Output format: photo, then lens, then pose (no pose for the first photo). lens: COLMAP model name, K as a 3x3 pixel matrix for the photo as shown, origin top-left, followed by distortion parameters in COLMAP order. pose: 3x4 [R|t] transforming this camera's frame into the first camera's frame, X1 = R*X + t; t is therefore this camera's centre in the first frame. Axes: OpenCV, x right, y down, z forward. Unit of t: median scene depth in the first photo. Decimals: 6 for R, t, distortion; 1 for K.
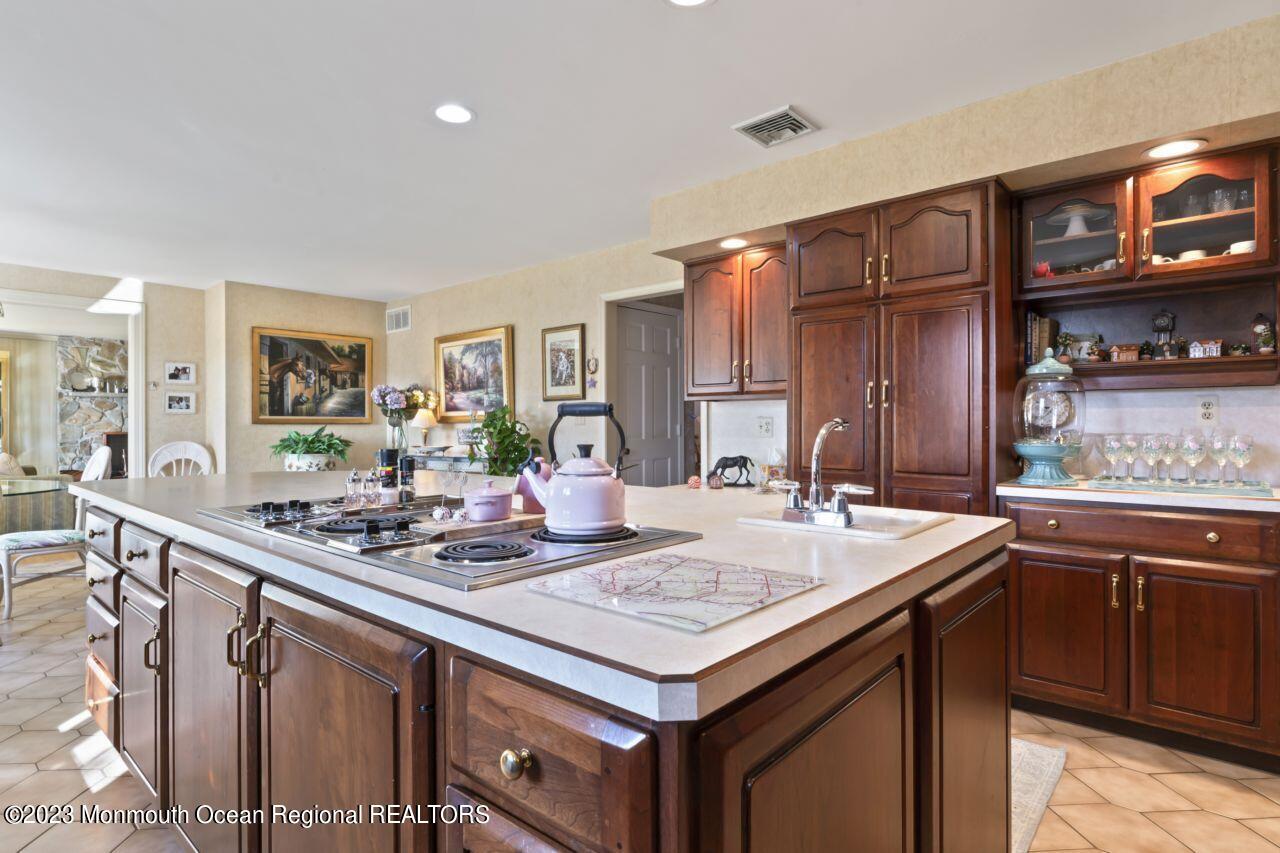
lens RADIAL K [[653.4, 0, 640.0], [0, 653.4, 426.5], [0, 0, 1]] dist [-0.001483, -0.000245]
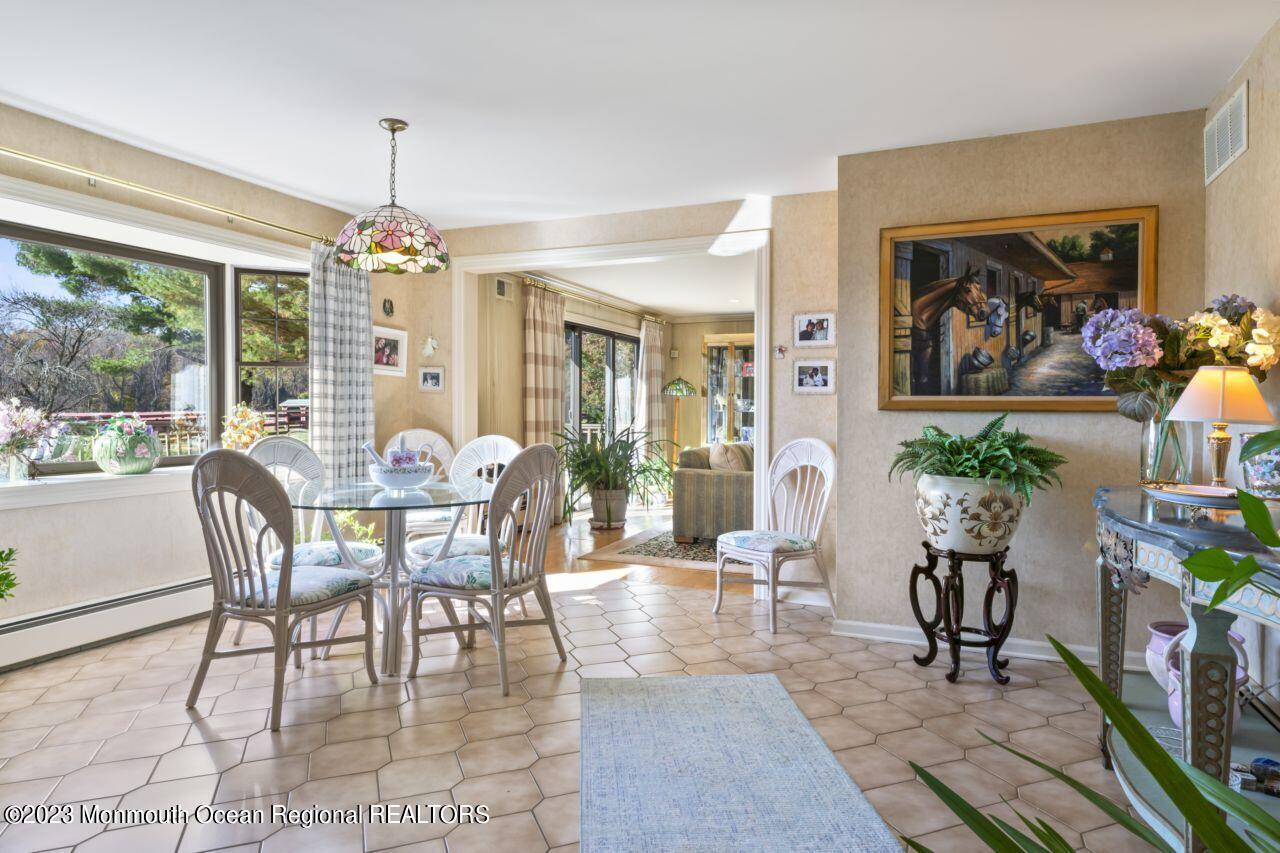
lens RADIAL K [[746.0, 0, 640.0], [0, 746.0, 426.5], [0, 0, 1]] dist [-0.002075, -0.001020]
pose [[0.308591, 0.025251, -0.950860, -0.067015], [-0.010263, 0.999678, 0.023216, -0.003035], [0.951140, 0.002595, 0.308750, 0.608786]]
